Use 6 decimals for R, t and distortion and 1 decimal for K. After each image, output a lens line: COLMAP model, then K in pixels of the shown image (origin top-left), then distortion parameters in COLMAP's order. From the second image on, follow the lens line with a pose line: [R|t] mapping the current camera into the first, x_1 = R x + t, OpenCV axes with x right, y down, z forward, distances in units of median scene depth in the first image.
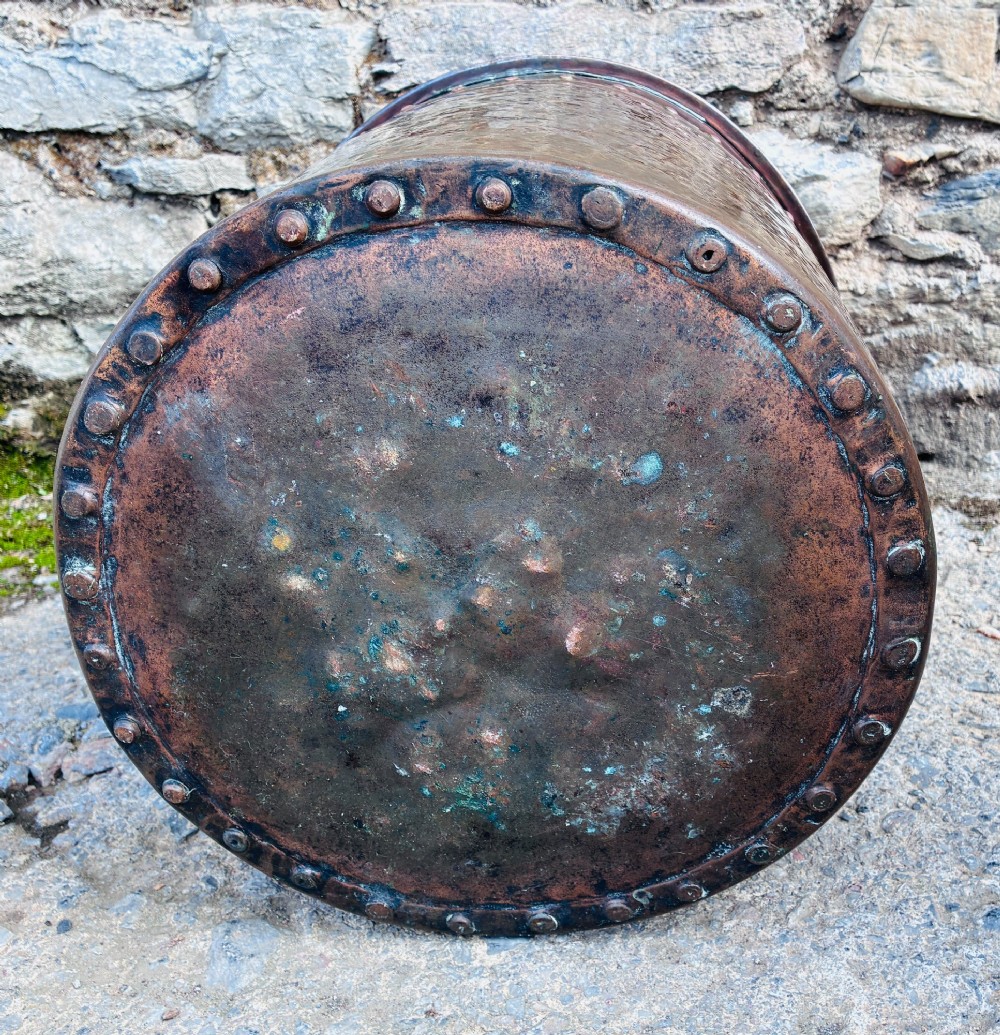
lens RADIAL K [[1114.8, 0, 564.5], [0, 1114.8, 537.4], [0, 0, 1]] dist [-0.008156, 0.060452]
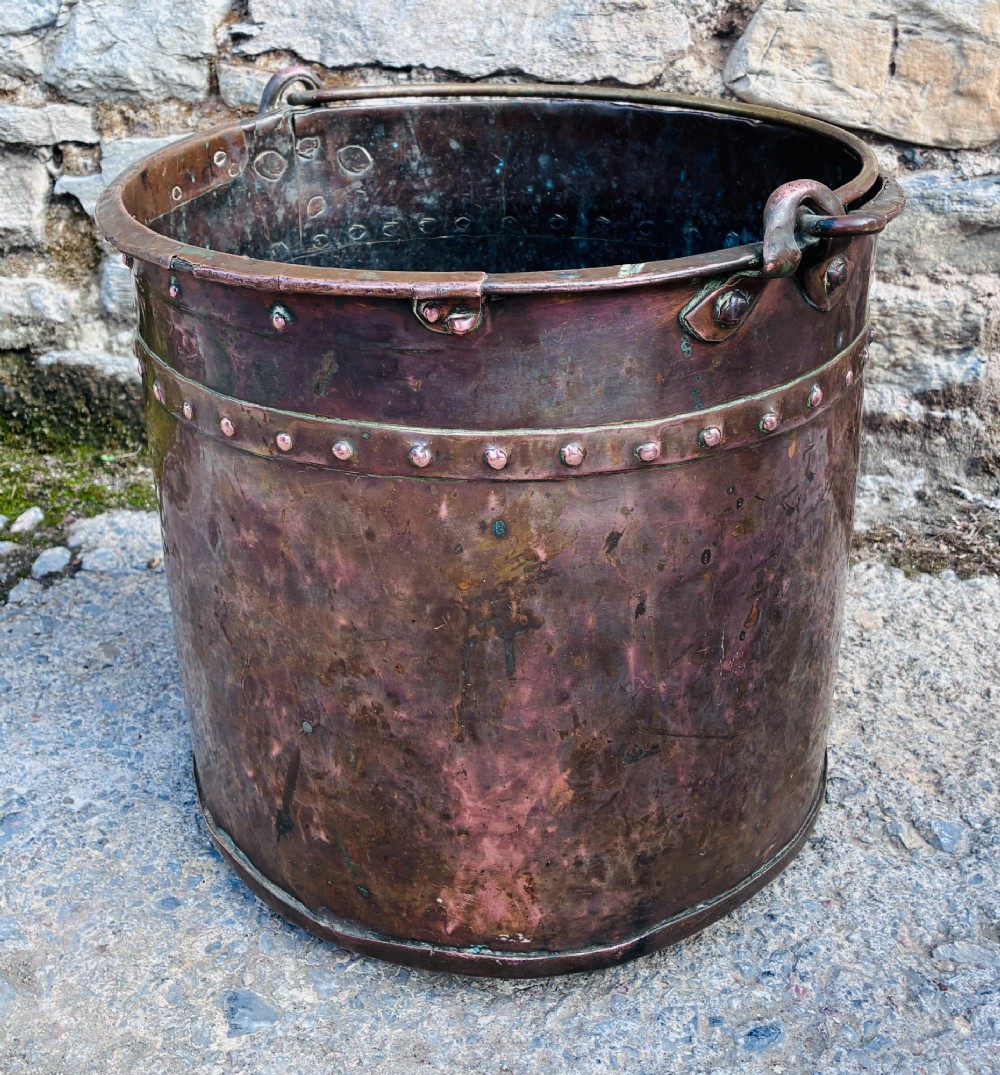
lens RADIAL K [[1223.2, 0, 482.4], [0, 1223.2, 452.2], [0, 0, 1]] dist [-0.036189, 0.122022]
pose [[0.997368, 0.072499, 0.001367, 0.063563], [-0.072501, 0.997367, 0.001530, -0.082413], [-0.001252, -0.001625, 0.999998, -0.027743]]
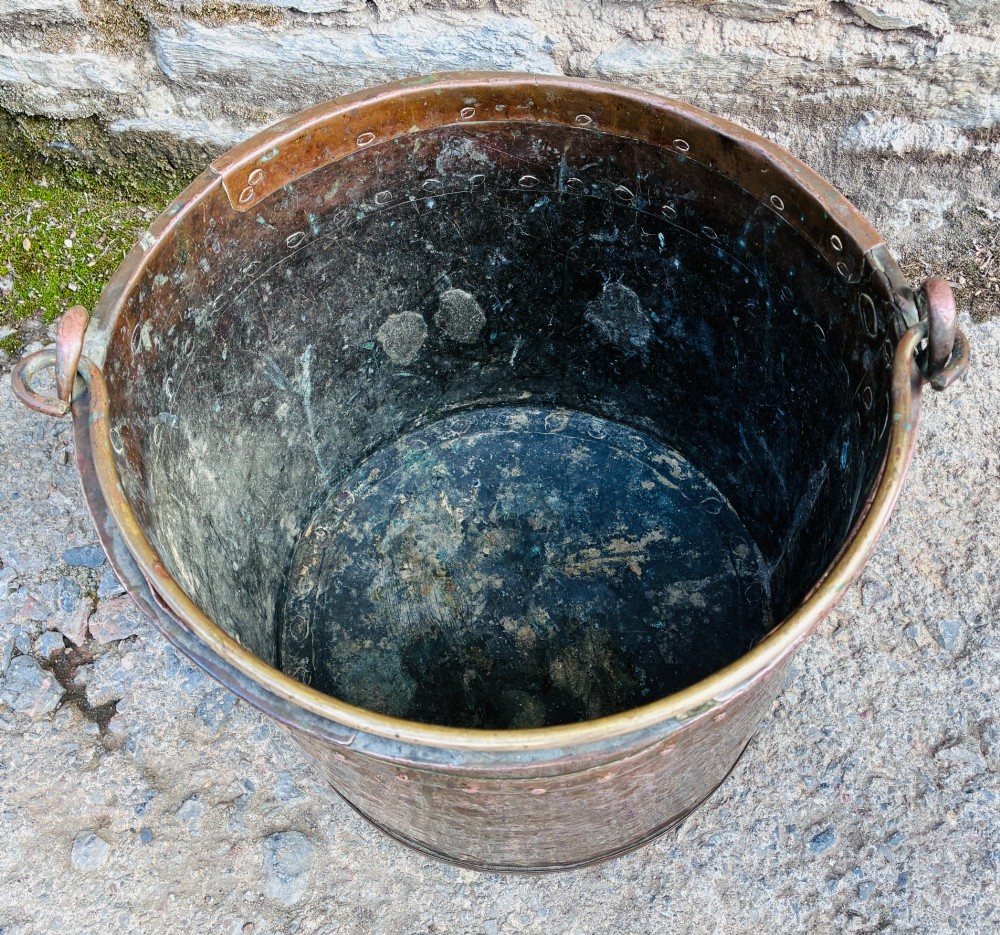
lens RADIAL K [[981.4, 0, 541.4], [0, 981.4, 434.0], [0, 0, 1]] dist [0.008472, 0.031638]
pose [[0.995840, -0.017848, 0.089352, -0.043660], [-0.037856, 0.810944, 0.583897, -0.464859], [-0.082881, -0.584851, 0.806895, 0.174343]]
